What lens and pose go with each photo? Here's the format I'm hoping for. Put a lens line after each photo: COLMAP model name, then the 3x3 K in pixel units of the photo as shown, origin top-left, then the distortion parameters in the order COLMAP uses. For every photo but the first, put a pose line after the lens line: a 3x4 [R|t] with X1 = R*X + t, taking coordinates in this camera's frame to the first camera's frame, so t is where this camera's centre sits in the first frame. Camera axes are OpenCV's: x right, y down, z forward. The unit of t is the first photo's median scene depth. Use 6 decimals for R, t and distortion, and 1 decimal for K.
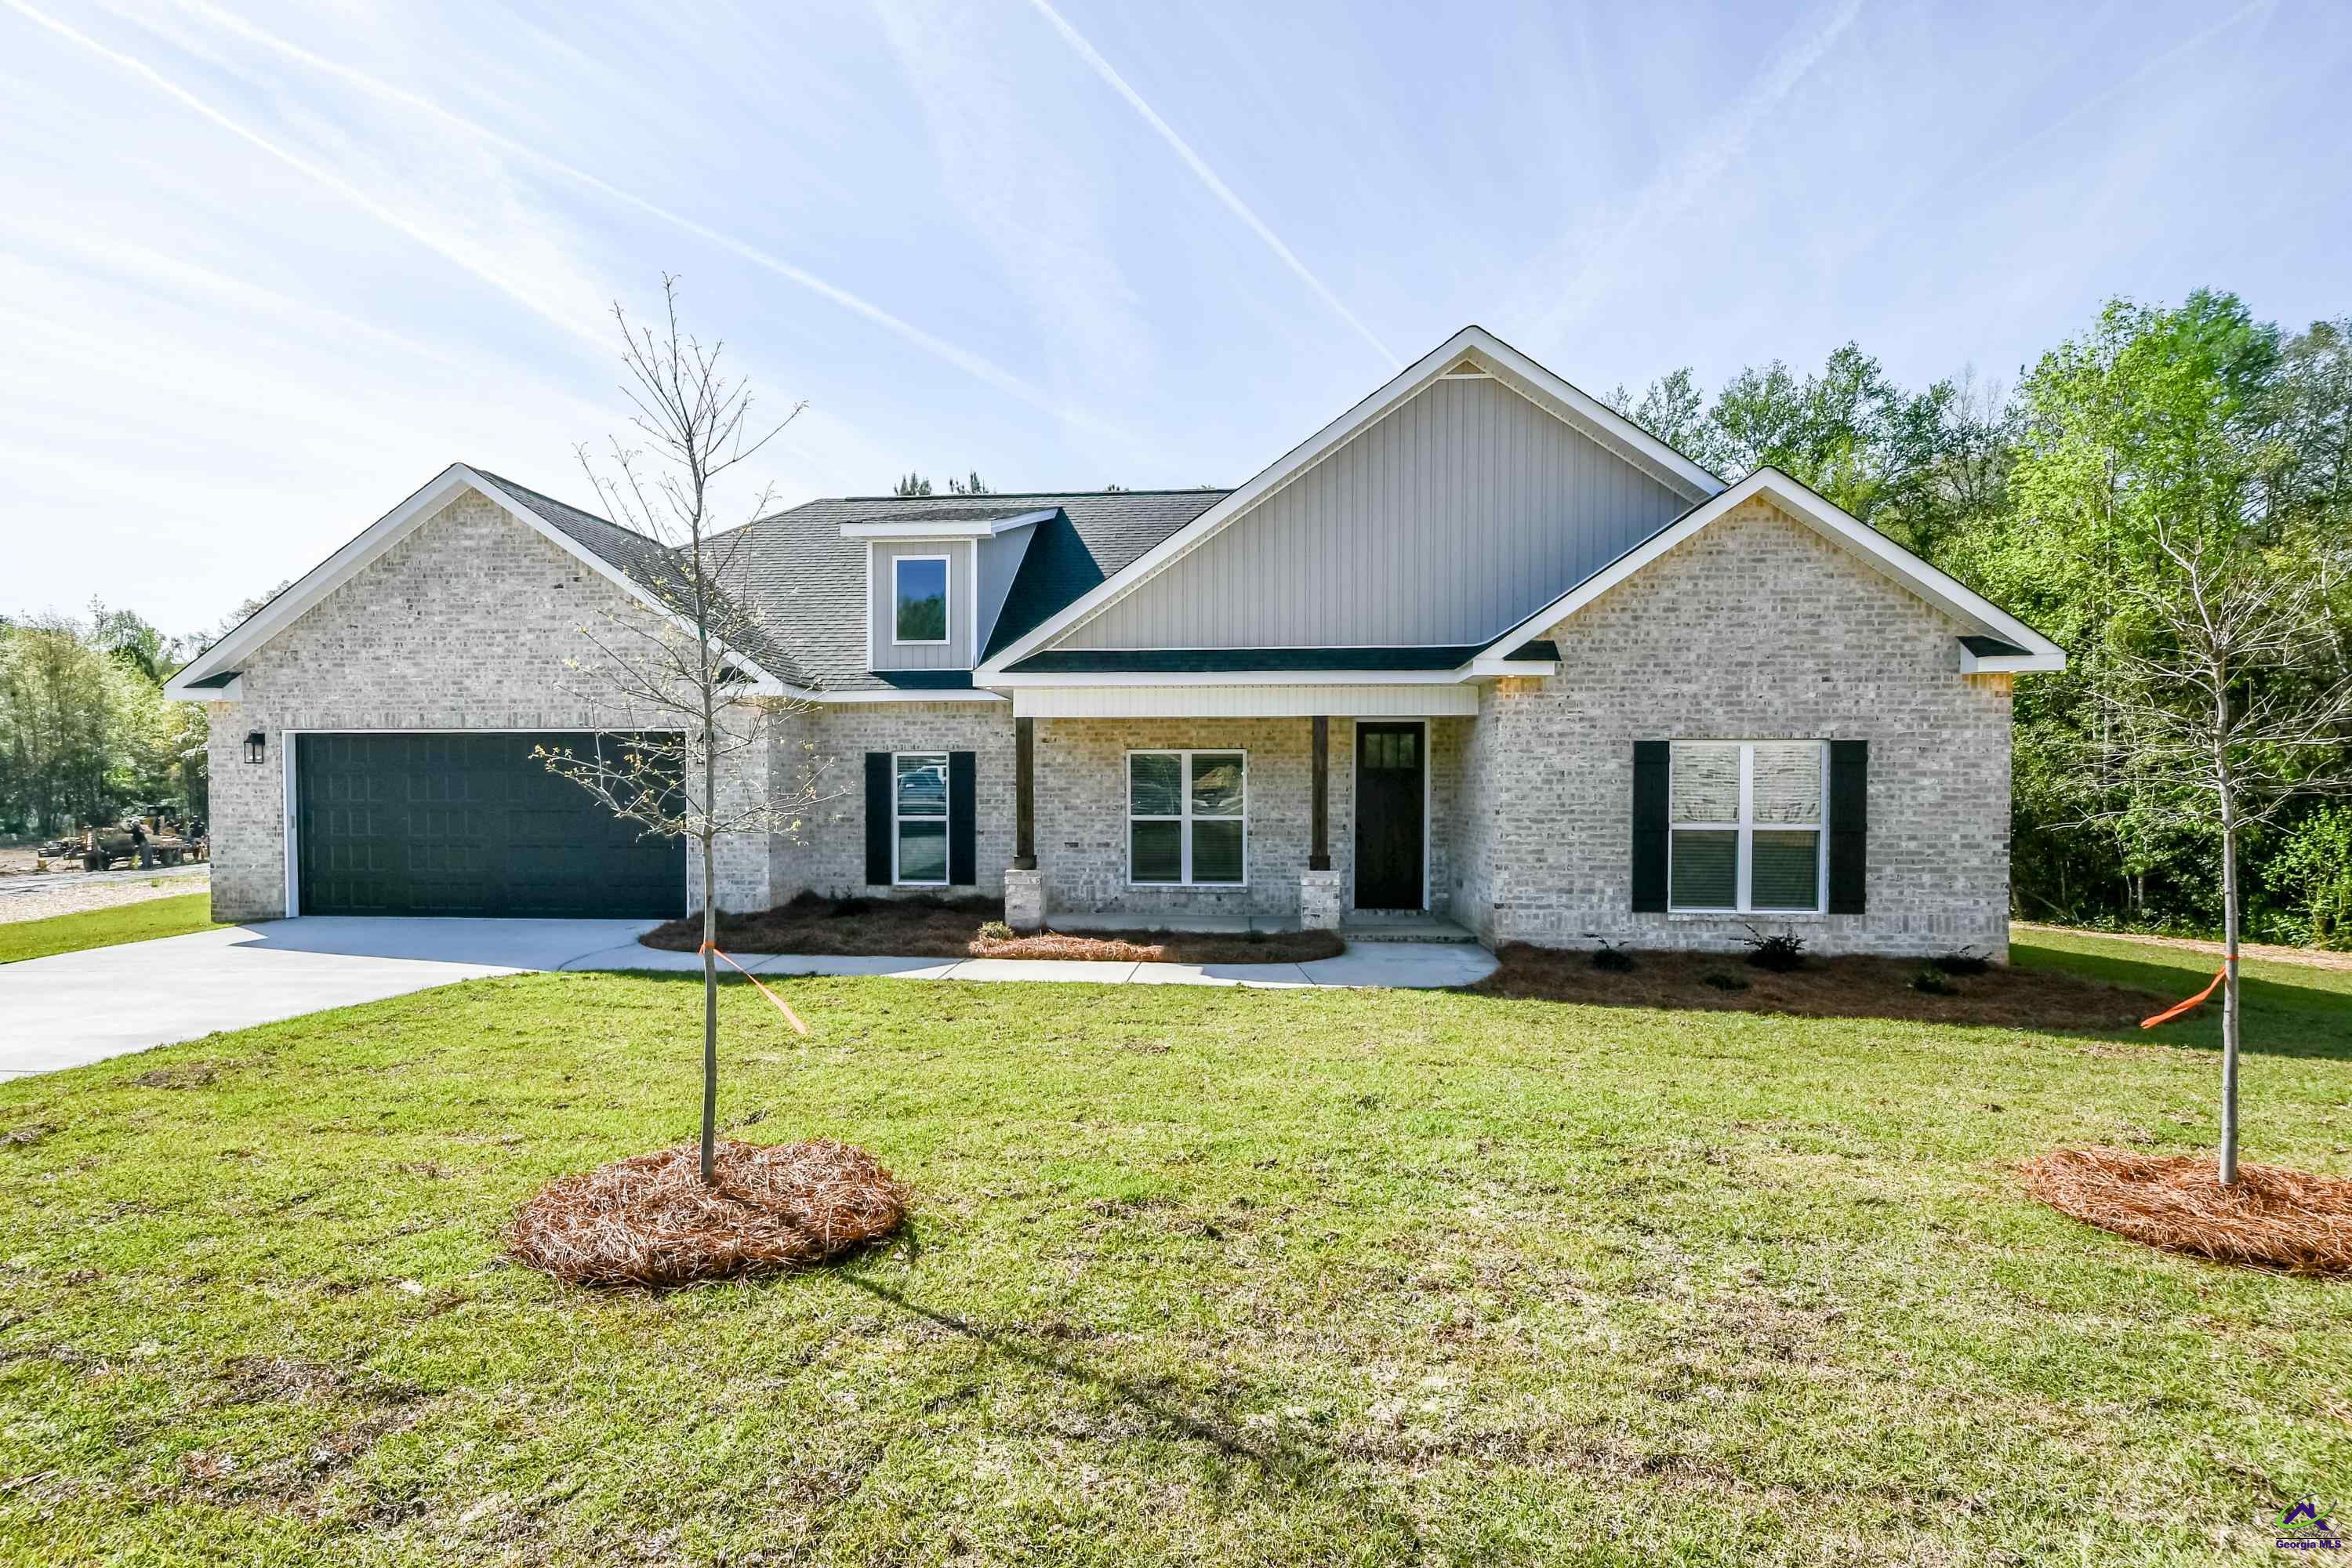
lens RADIAL K [[1183.5, 0, 1176.0], [0, 1183.5, 784.0], [0, 0, 1]] dist [0.000590, -0.010041]
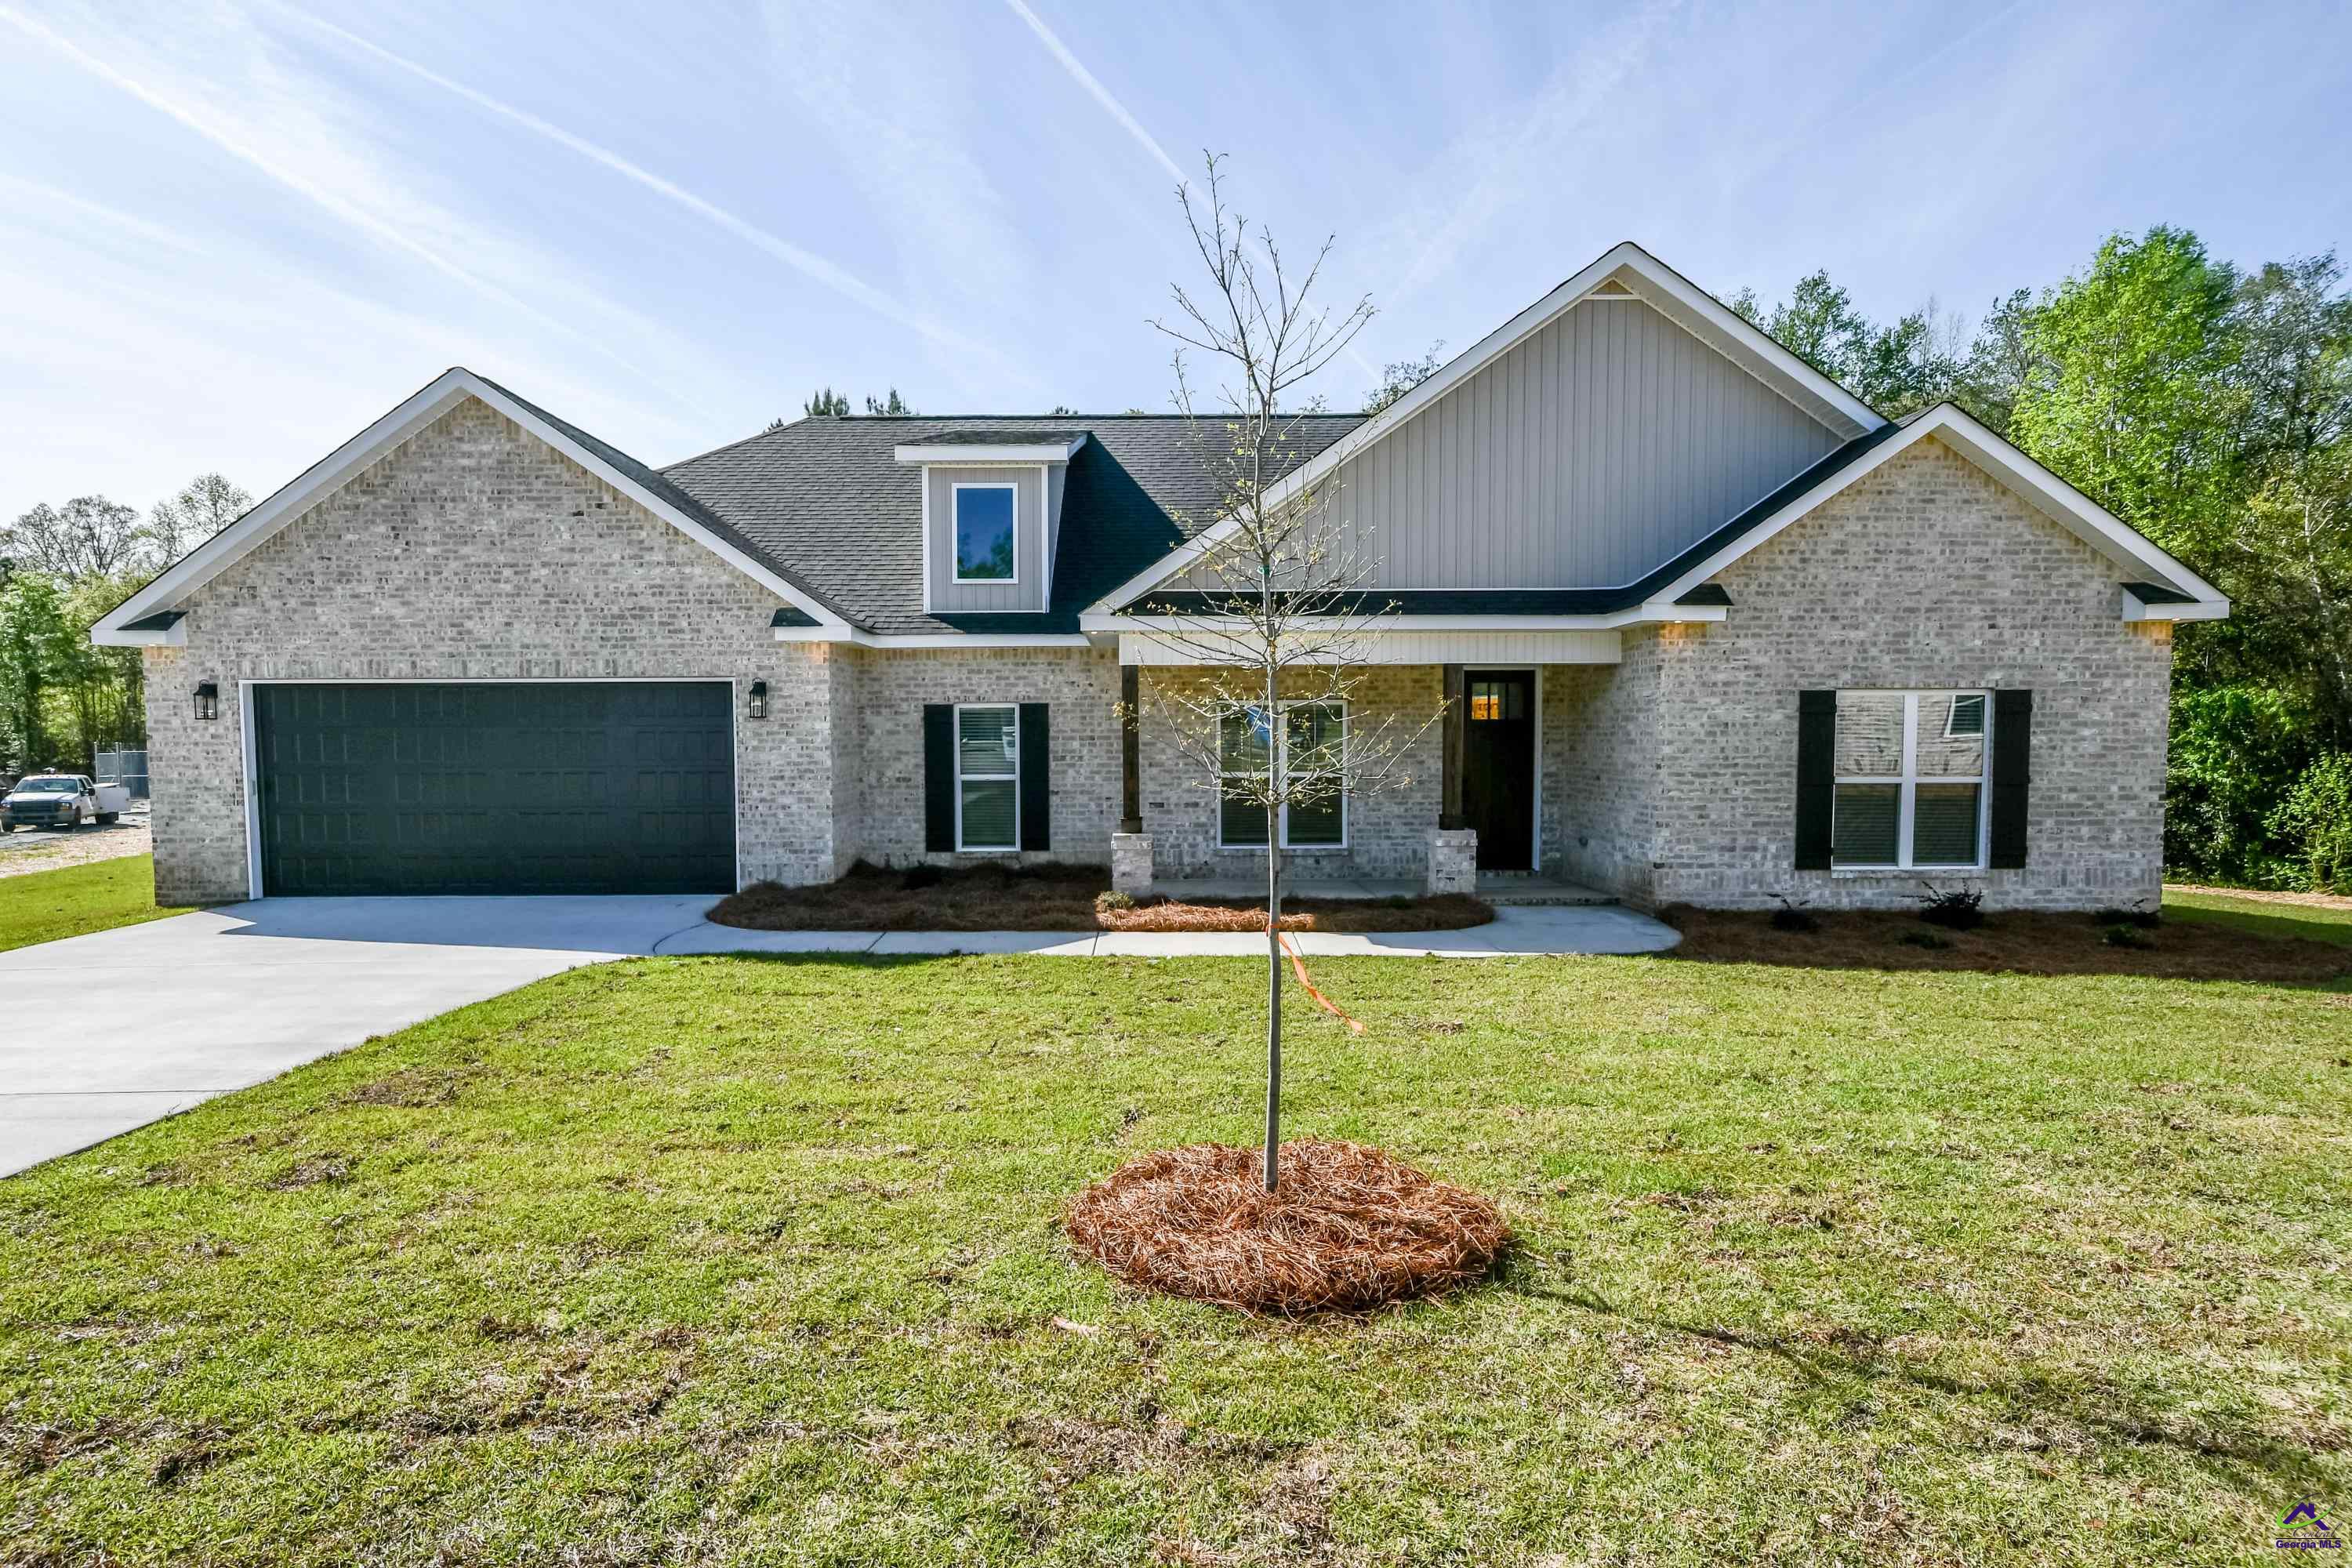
lens RADIAL K [[1279.1, 0, 1176.0], [0, 1279.1, 784.0], [0, 0, 1]] dist [-0.000491, -0.009926]
pose [[0.995544, -0.008563, 0.093913, -0.178896], [0.005023, 0.999270, 0.037863, -0.002327], [-0.094169, -0.037223, 0.994860, 0.018921]]
